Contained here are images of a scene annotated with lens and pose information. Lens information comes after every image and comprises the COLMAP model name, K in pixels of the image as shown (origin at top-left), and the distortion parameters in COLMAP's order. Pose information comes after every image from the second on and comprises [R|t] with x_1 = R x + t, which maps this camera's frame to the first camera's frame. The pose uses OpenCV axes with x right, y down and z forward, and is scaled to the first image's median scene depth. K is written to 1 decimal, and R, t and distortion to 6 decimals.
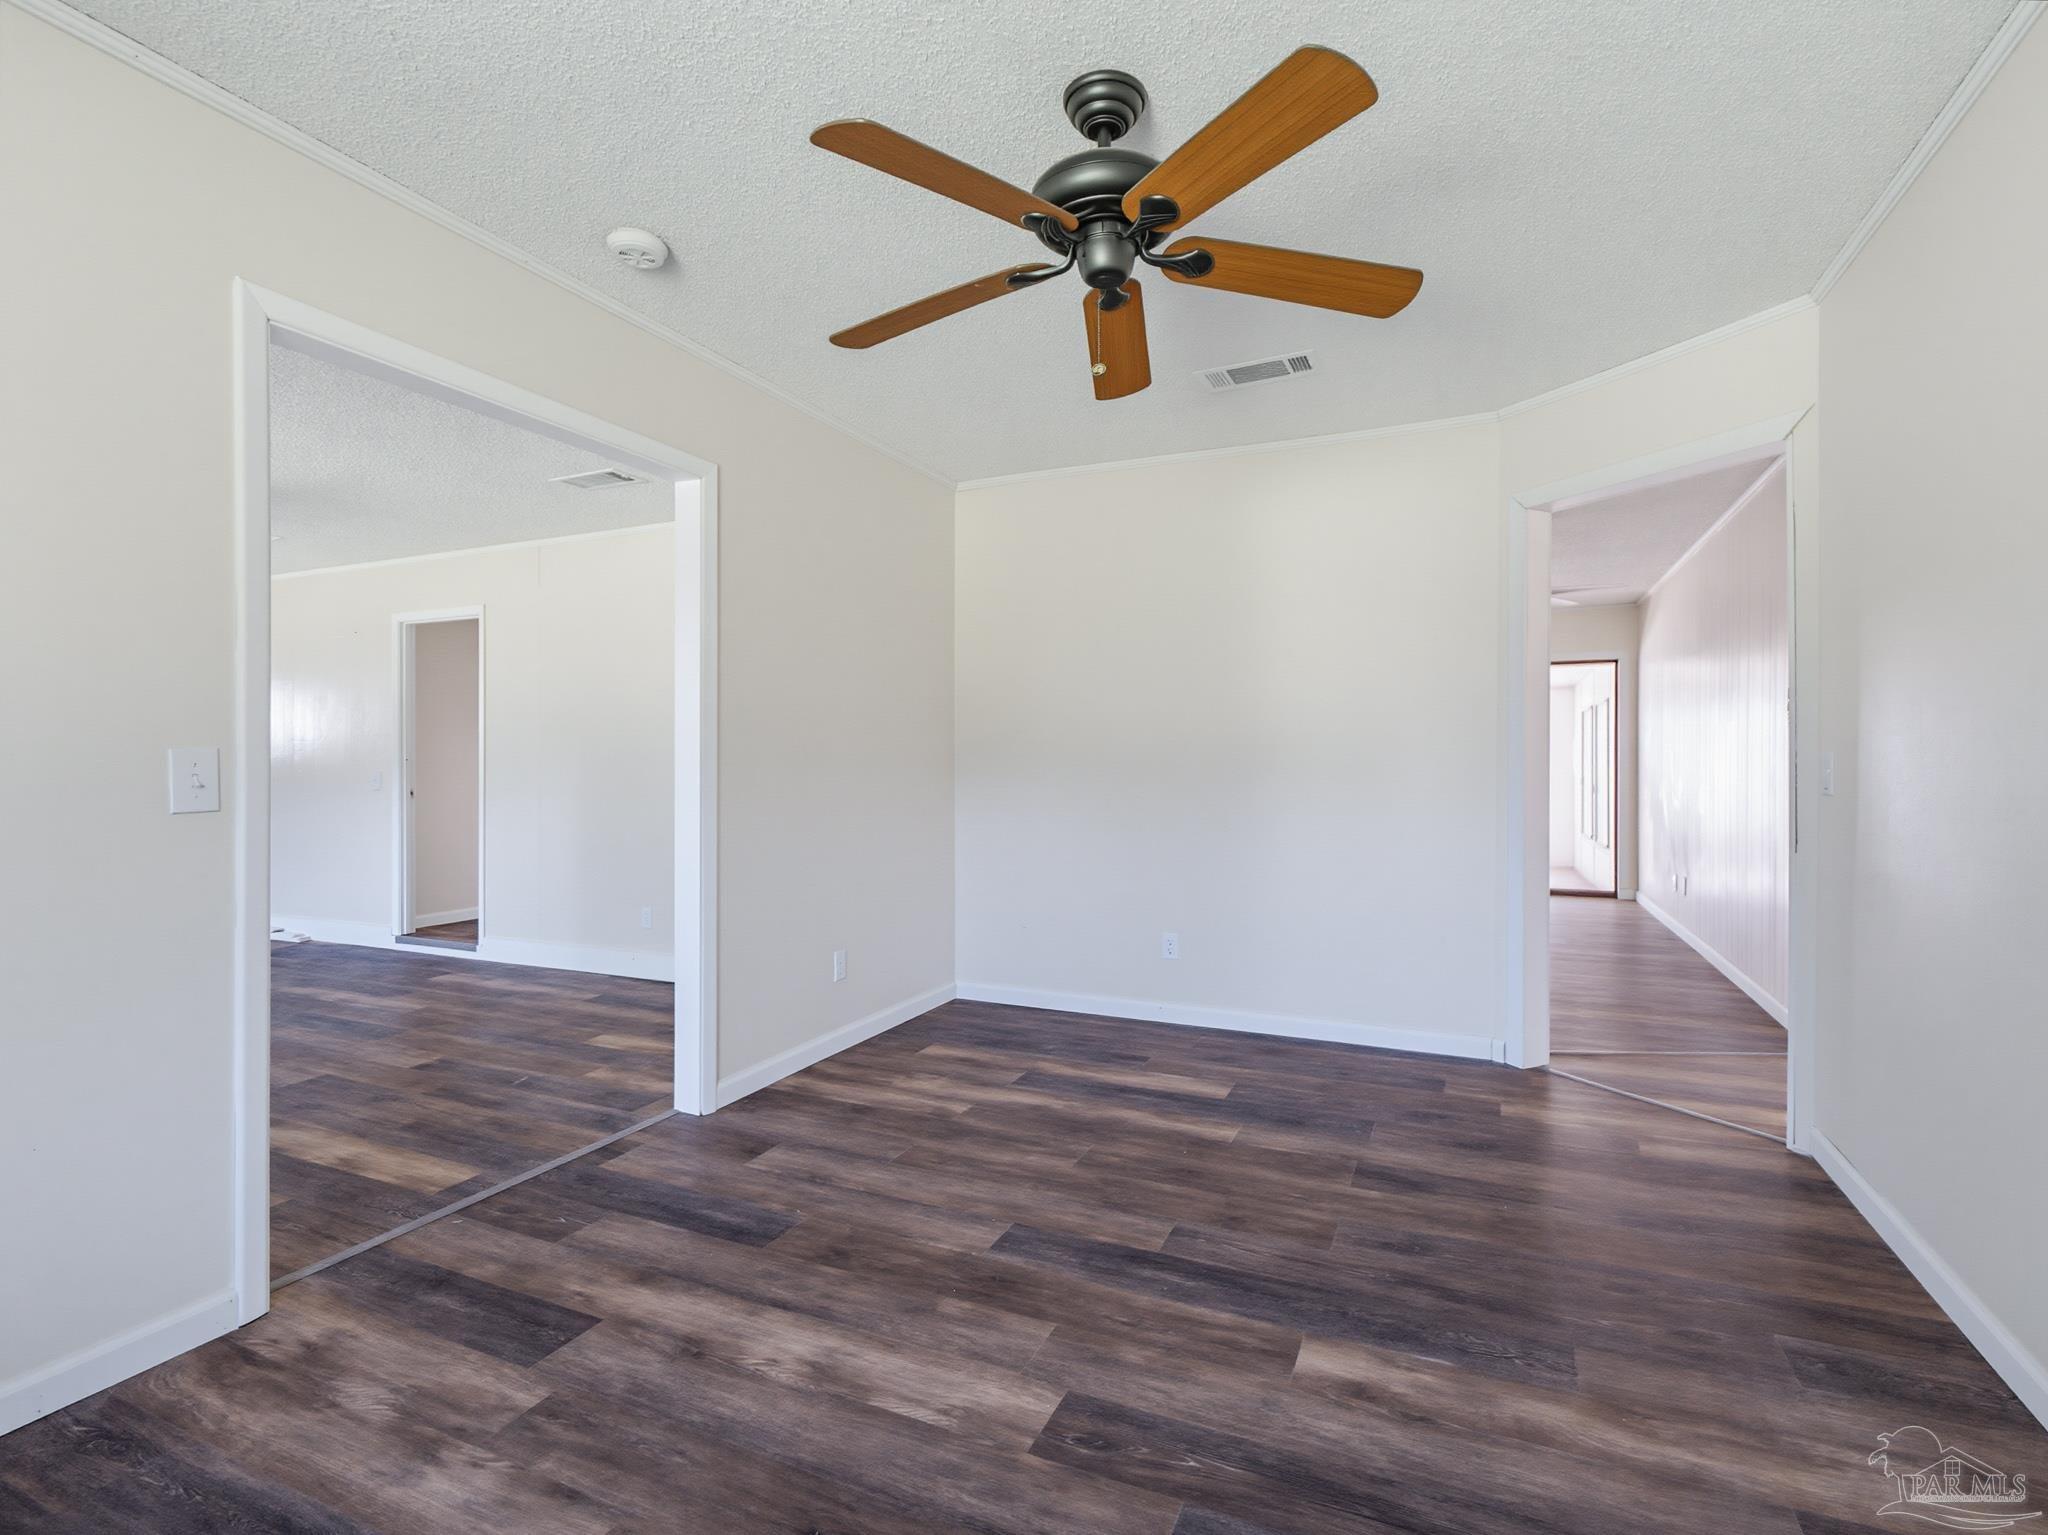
lens RADIAL K [[989.2, 0, 1028.4], [0, 989.2, 758.5], [0, 0, 1]] dist [-0.000700, -0.001142]
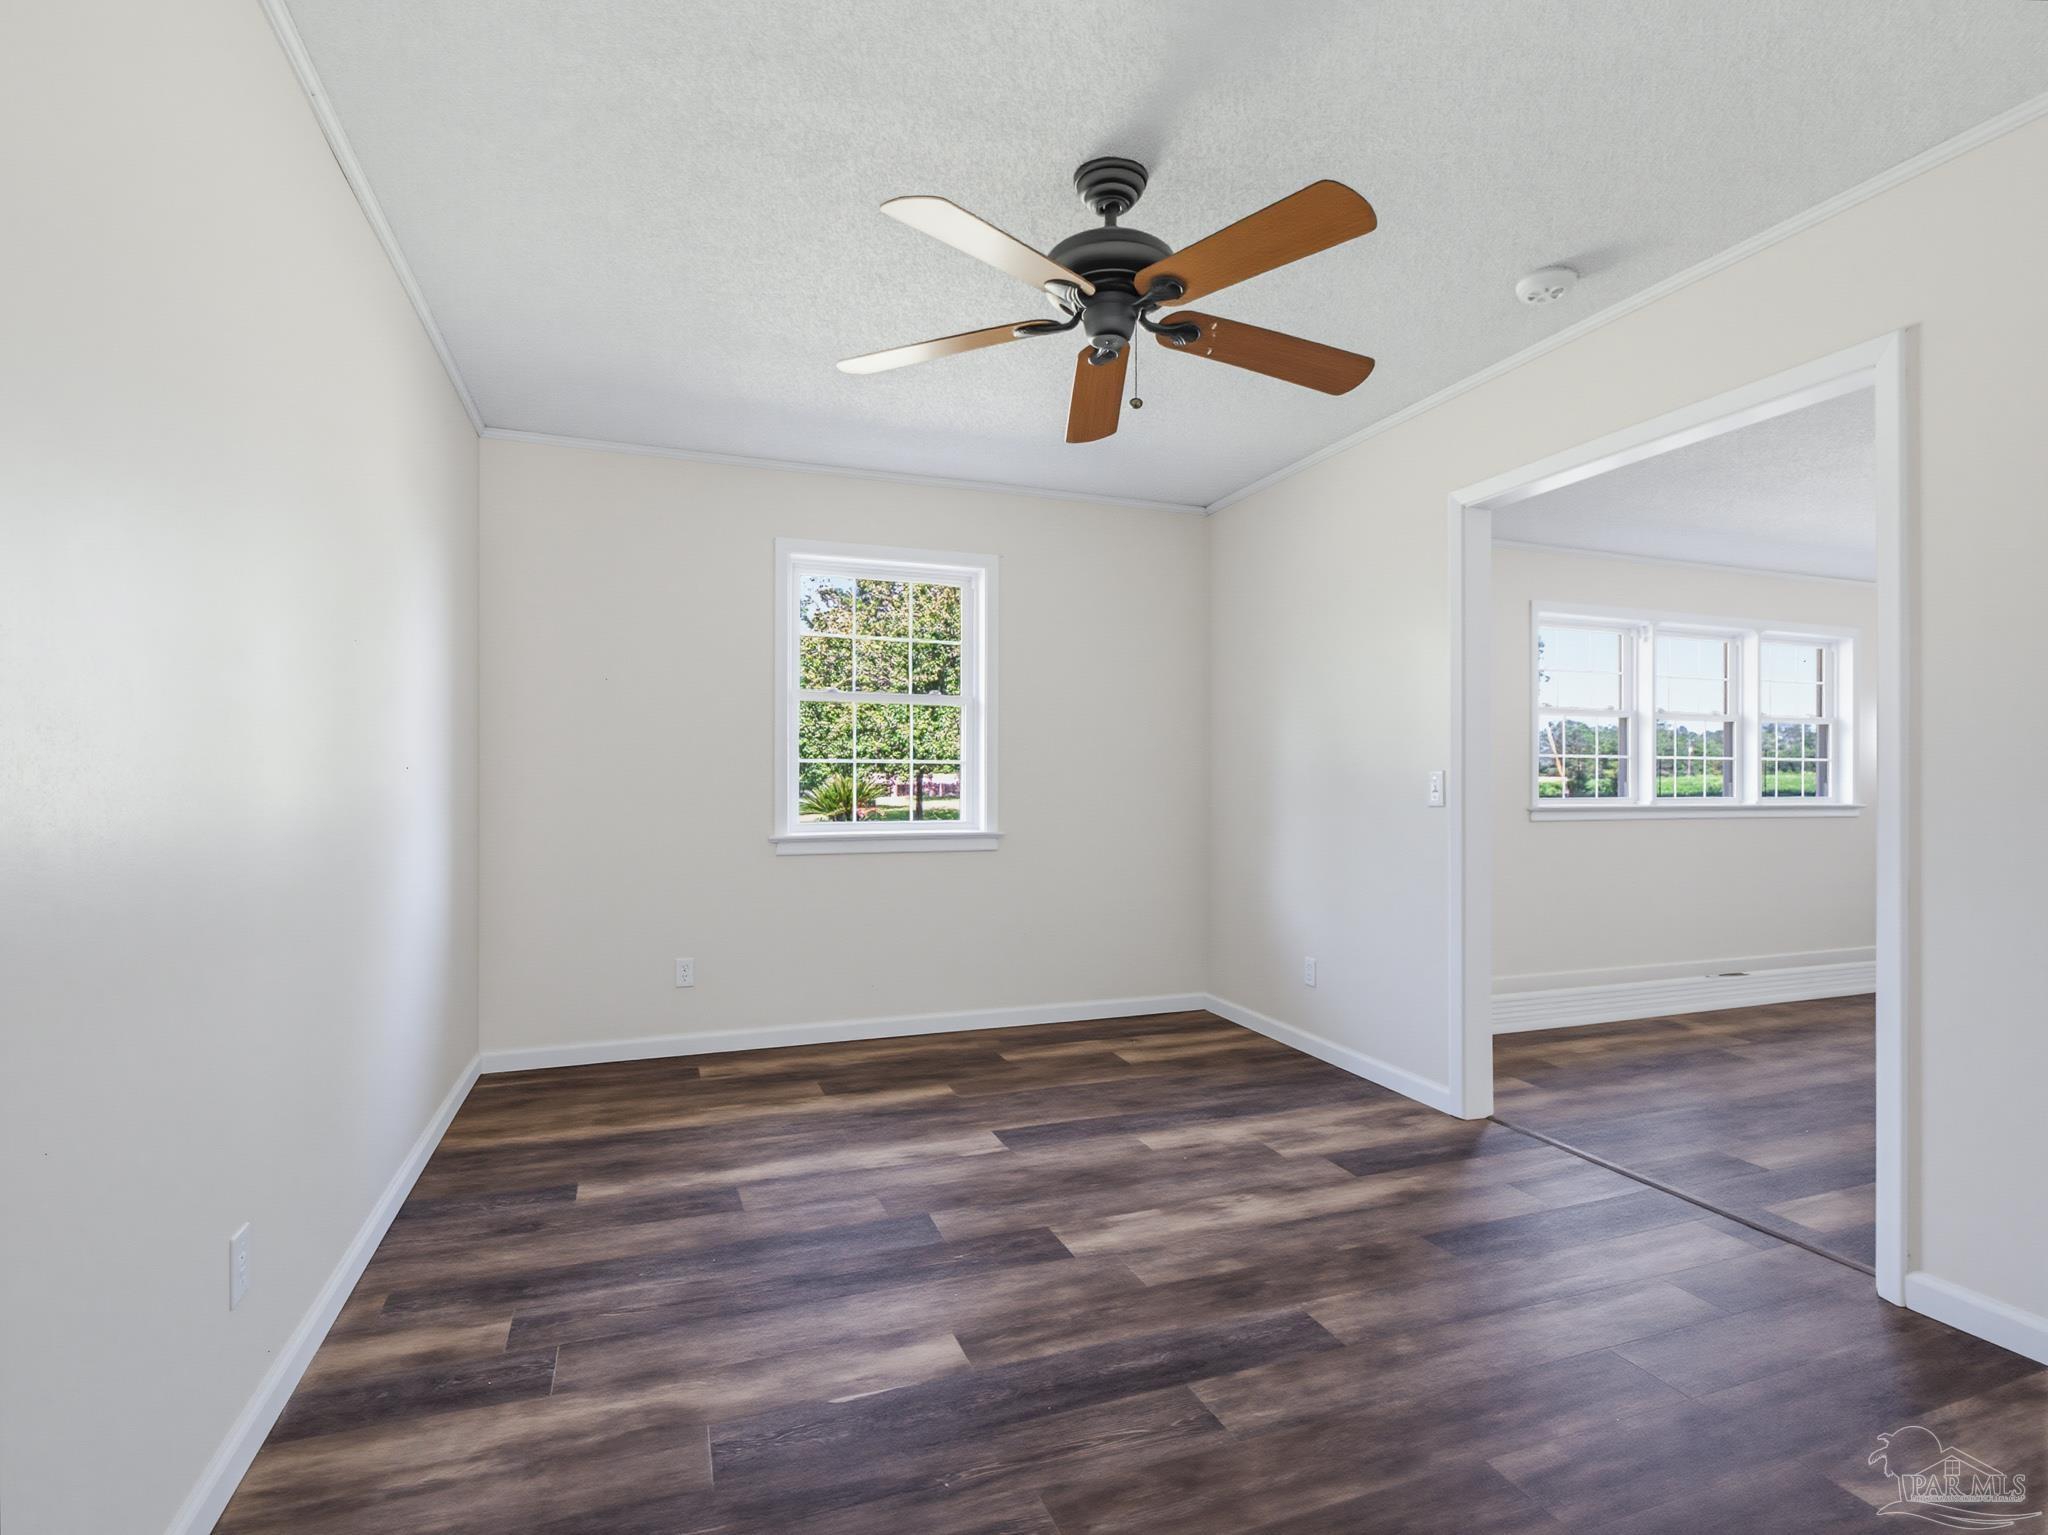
lens RADIAL K [[1012.3, 0, 1057.9], [0, 1012.3, 777.1], [0, 0, 1]] dist [0.004066, -0.005831]
pose [[-0.694284, -0.004414, -0.719688, 0.874296], [-0.000509, 0.999984, -0.005642, 0.006380], [0.719701, -0.003550, -0.694275, 1.633387]]
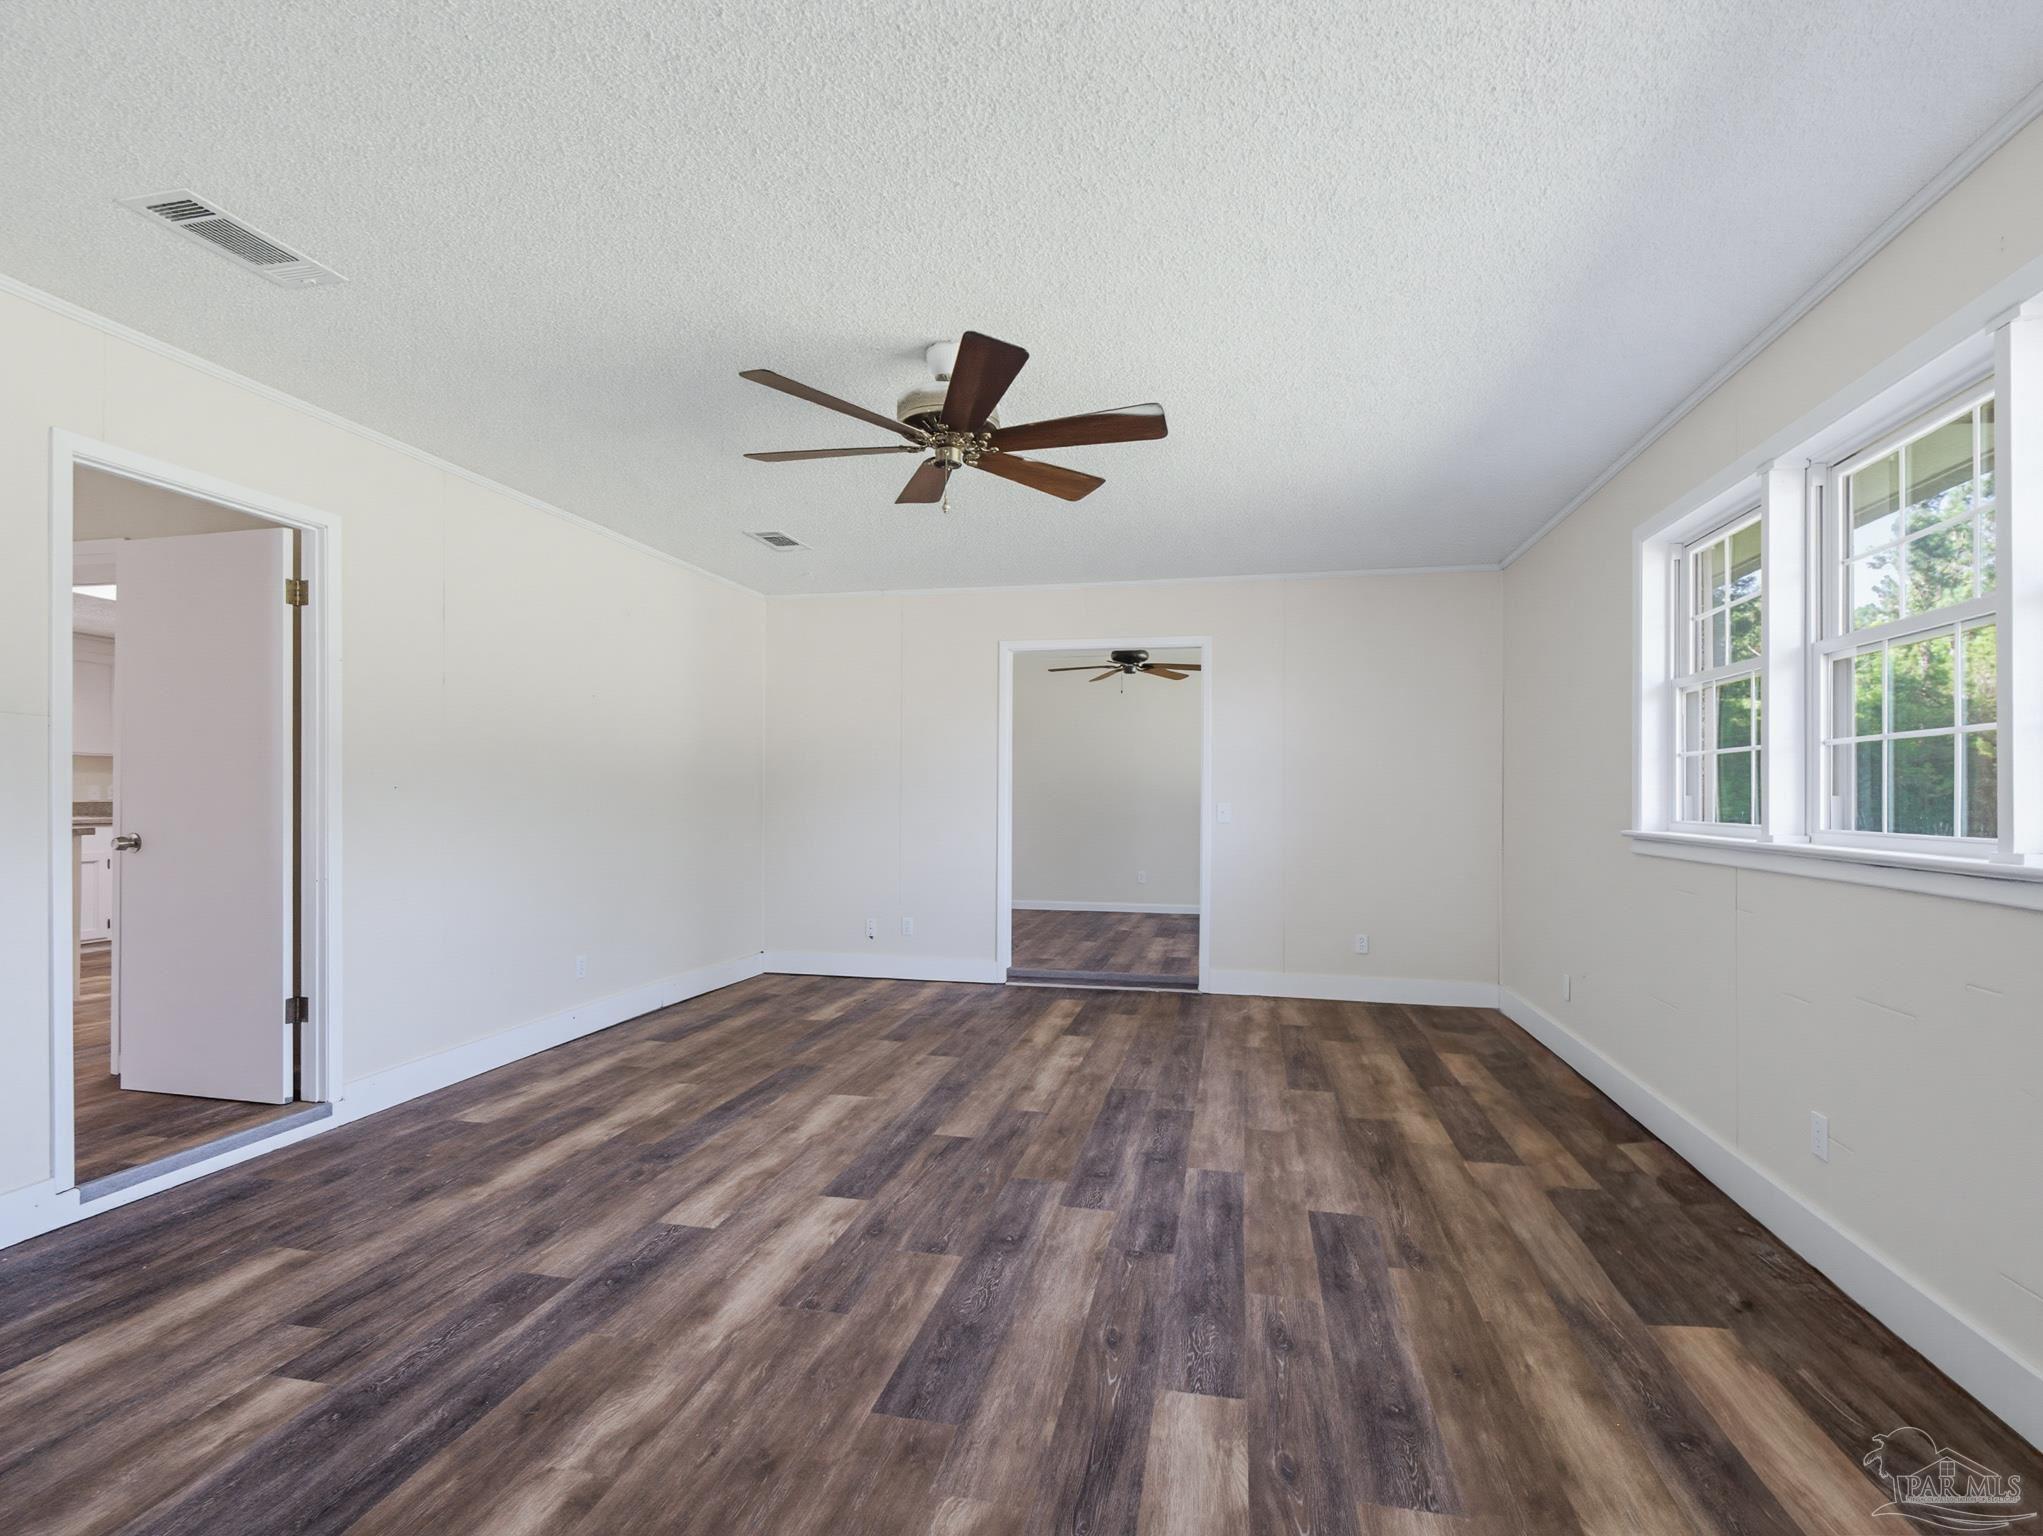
lens RADIAL K [[986.7, 0, 1034.7], [0, 986.7, 789.9], [0, 0, 1]] dist [-0.000700, -0.001142]
pose [[-0.224958, 0.004196, 0.974359, -3.568059], [-0.008947, 0.999940, -0.006372, 0.013643], [-0.974327, -0.010151, -0.224907, 2.154531]]
